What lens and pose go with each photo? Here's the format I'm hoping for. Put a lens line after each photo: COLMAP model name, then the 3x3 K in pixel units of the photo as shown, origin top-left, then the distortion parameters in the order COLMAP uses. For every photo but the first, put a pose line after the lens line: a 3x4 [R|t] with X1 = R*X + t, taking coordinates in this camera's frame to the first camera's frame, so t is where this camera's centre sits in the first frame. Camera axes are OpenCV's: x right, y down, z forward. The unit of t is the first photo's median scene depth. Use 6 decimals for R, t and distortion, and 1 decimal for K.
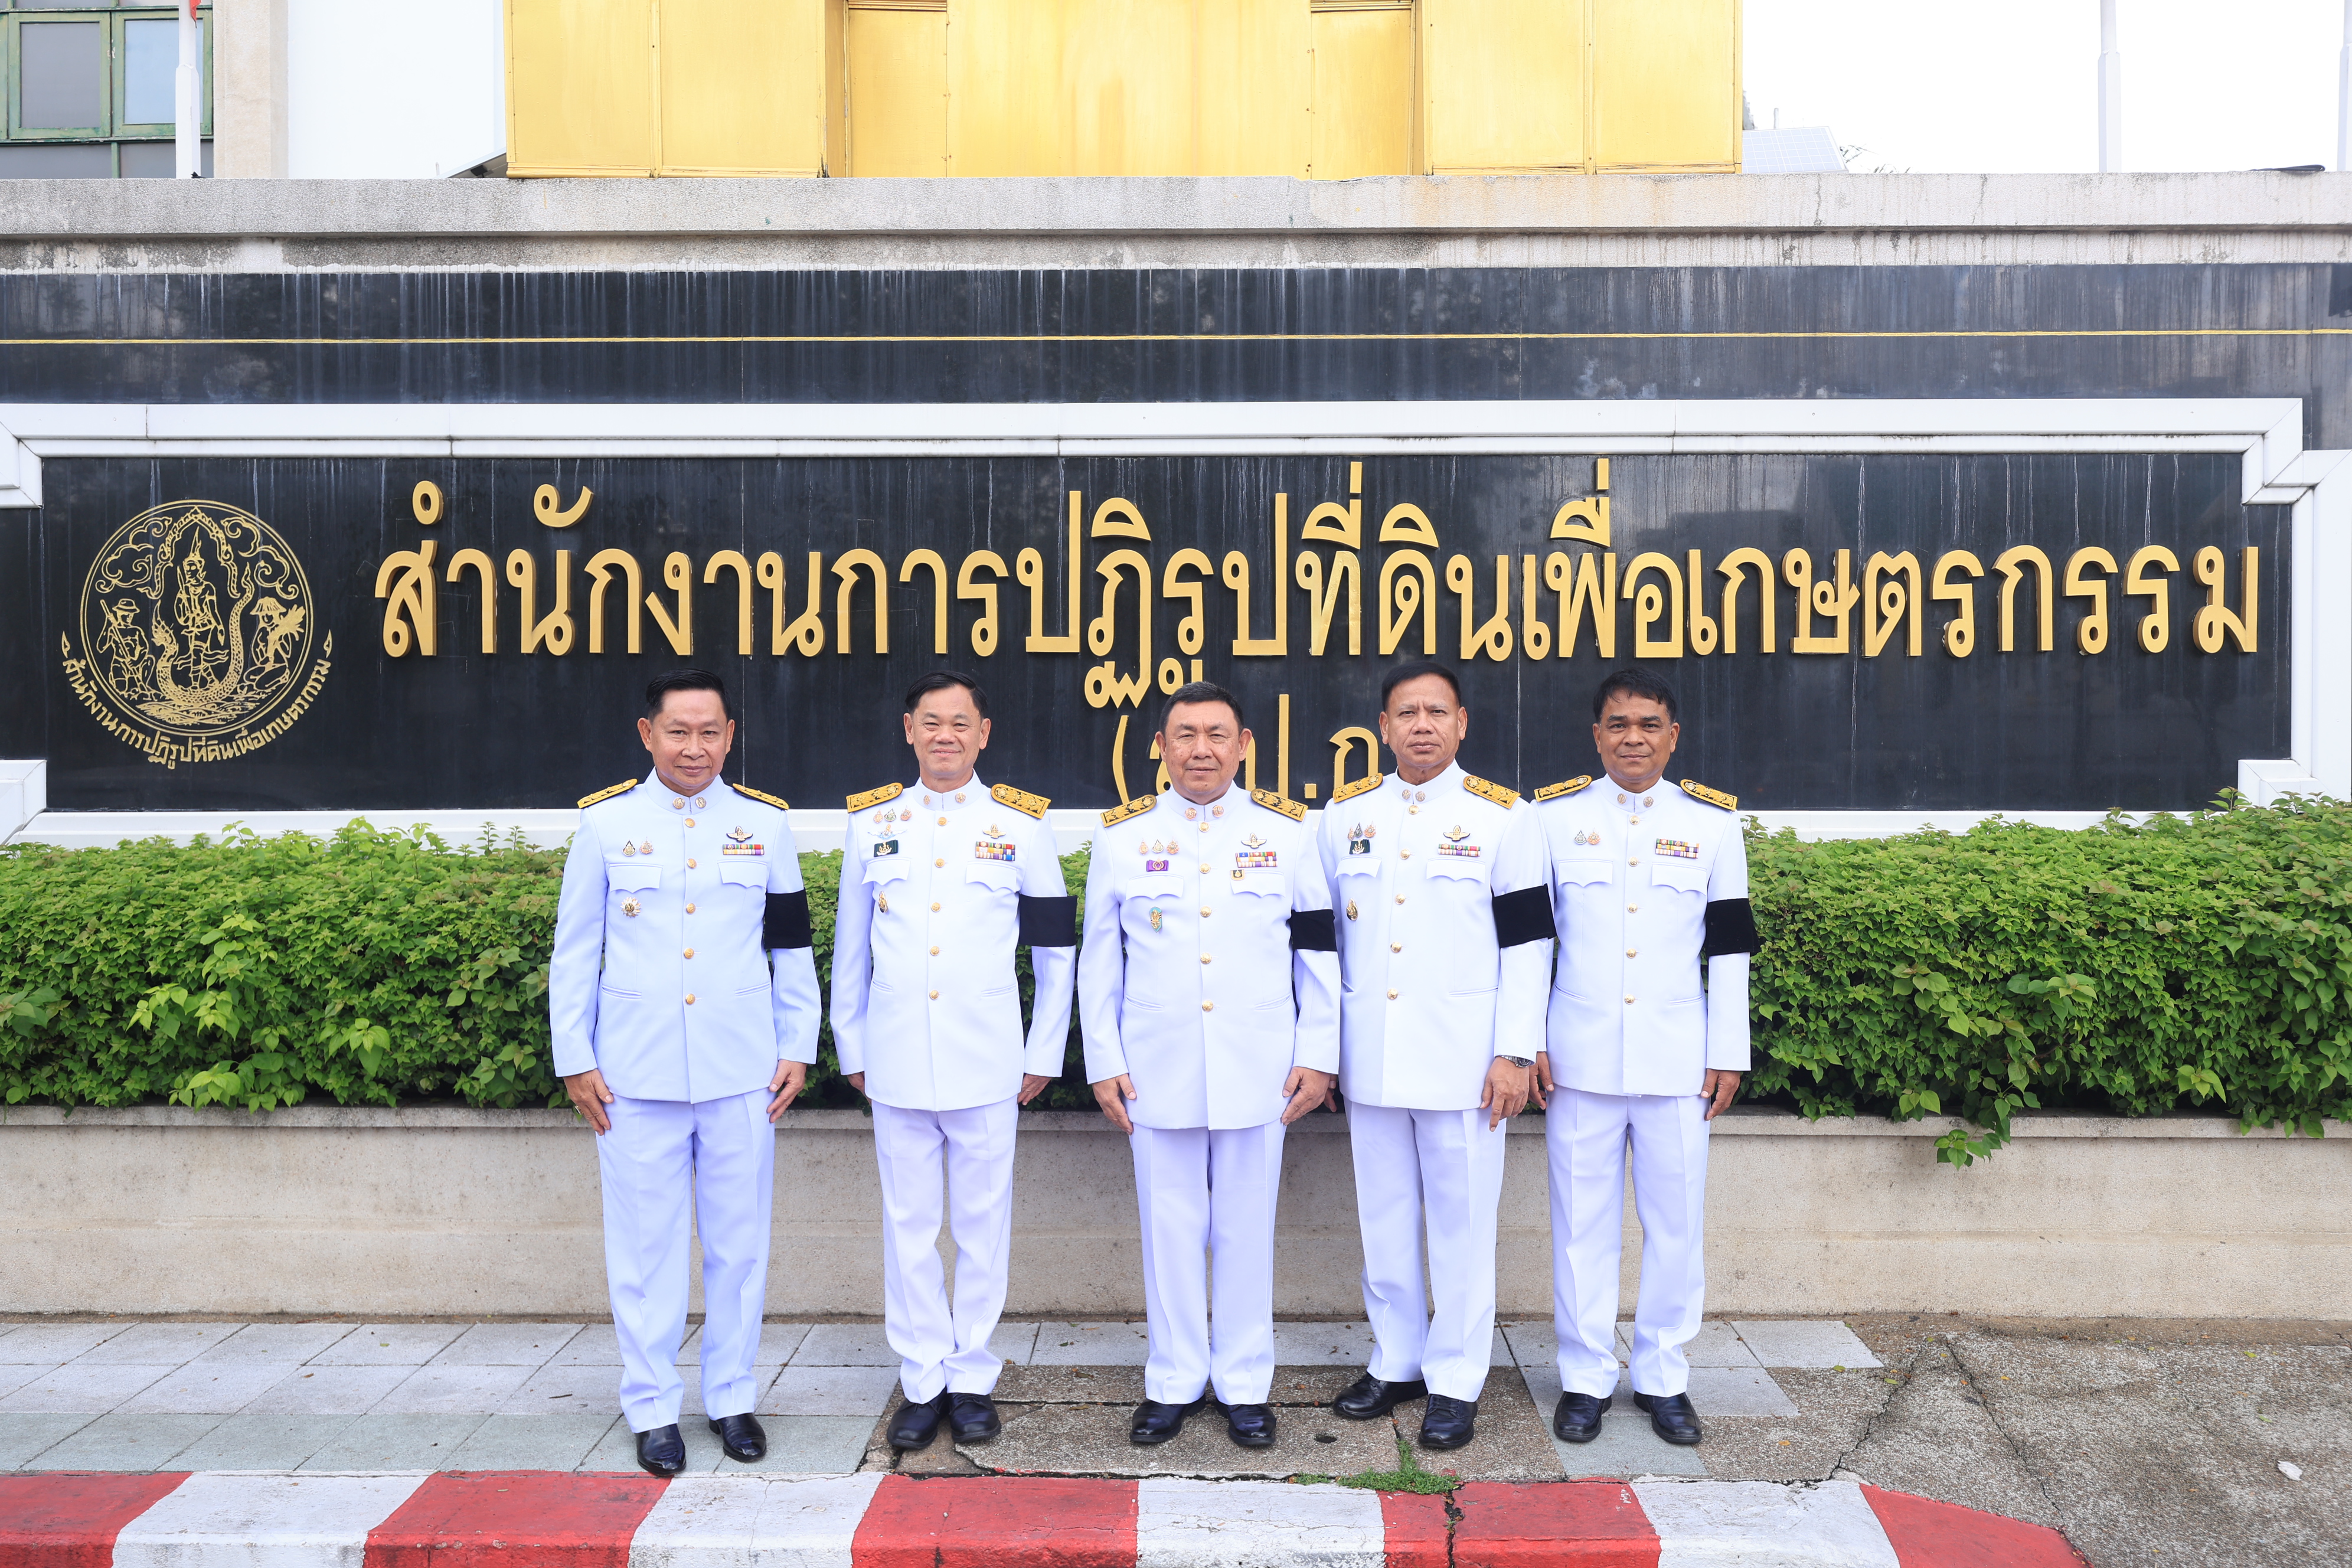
lens RADIAL K [[1768.1, 0, 1195.7], [0, 1768.1, 778.8], [0, 0, 1]] dist [-0.003767, -0.000922]
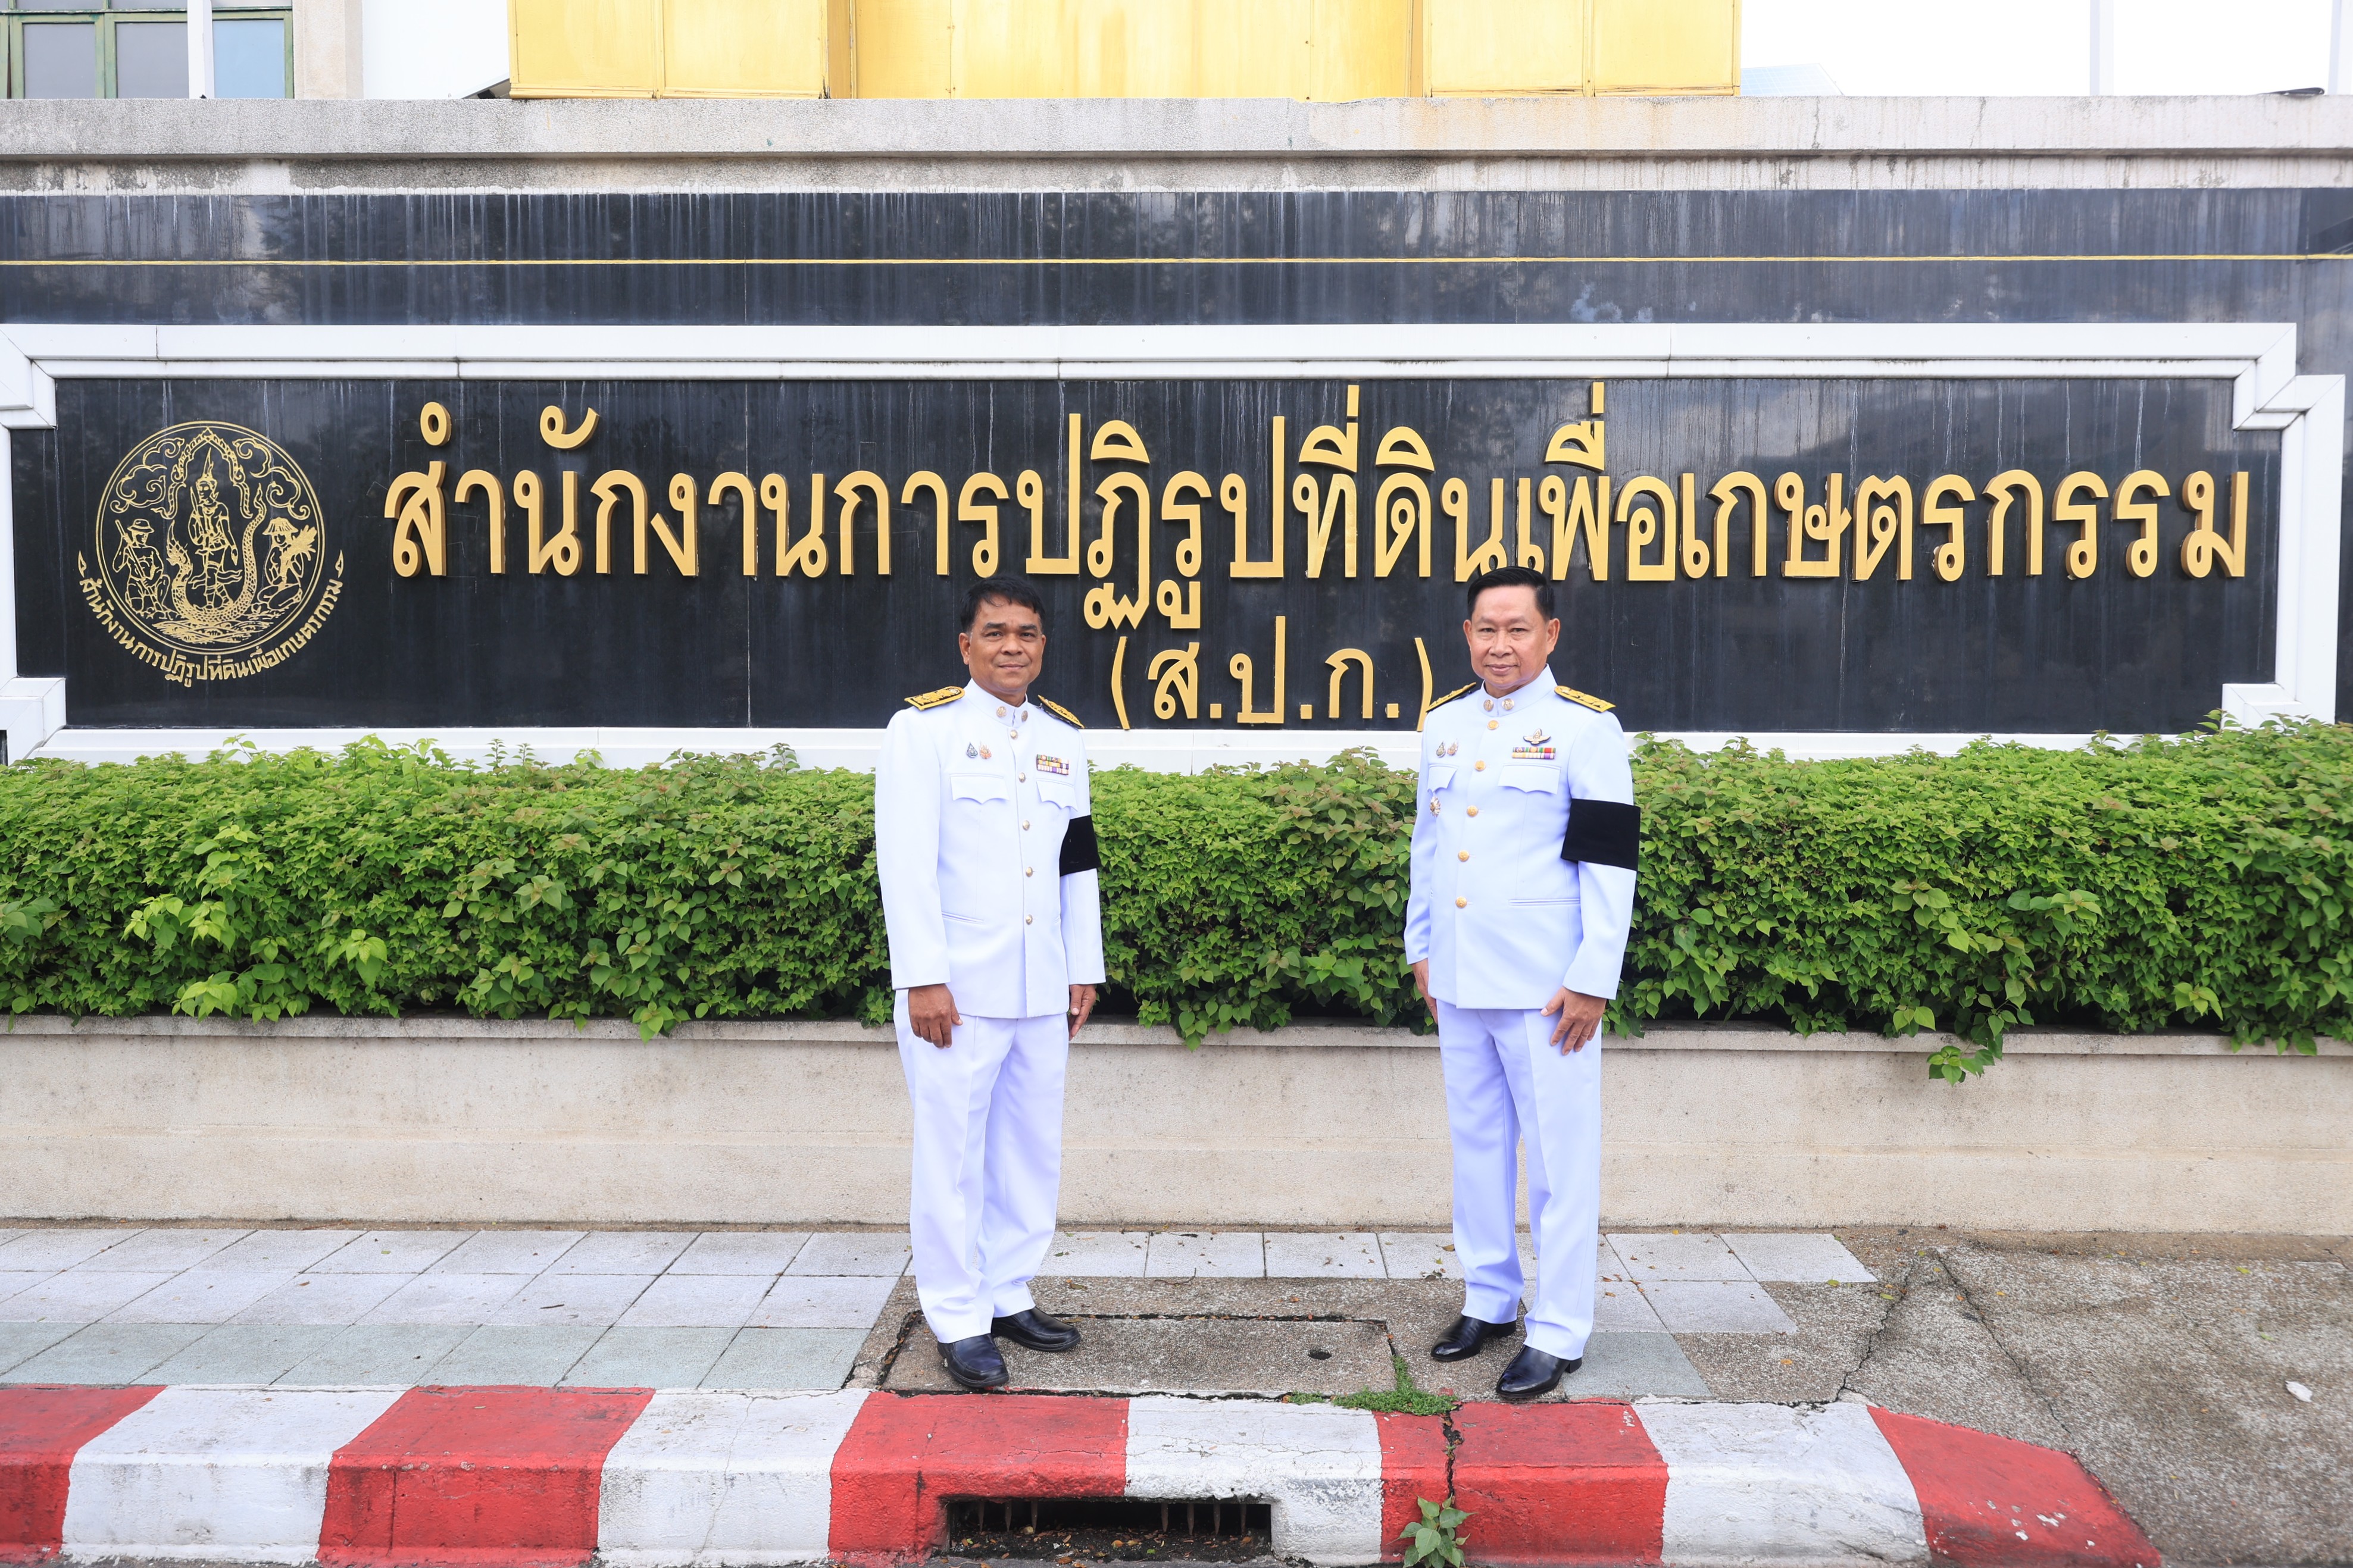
lens RADIAL K [[1532.1, 0, 1198.3], [0, 1532.1, 785.5], [0, 0, 1]] dist [-0.003247, -0.001540]
pose [[0.999993, 0.003557, -0.001498, 0.004451], [-0.003511, 0.999548, 0.029858, 0.023442], [0.001603, -0.029852, 0.999553, 0.119558]]
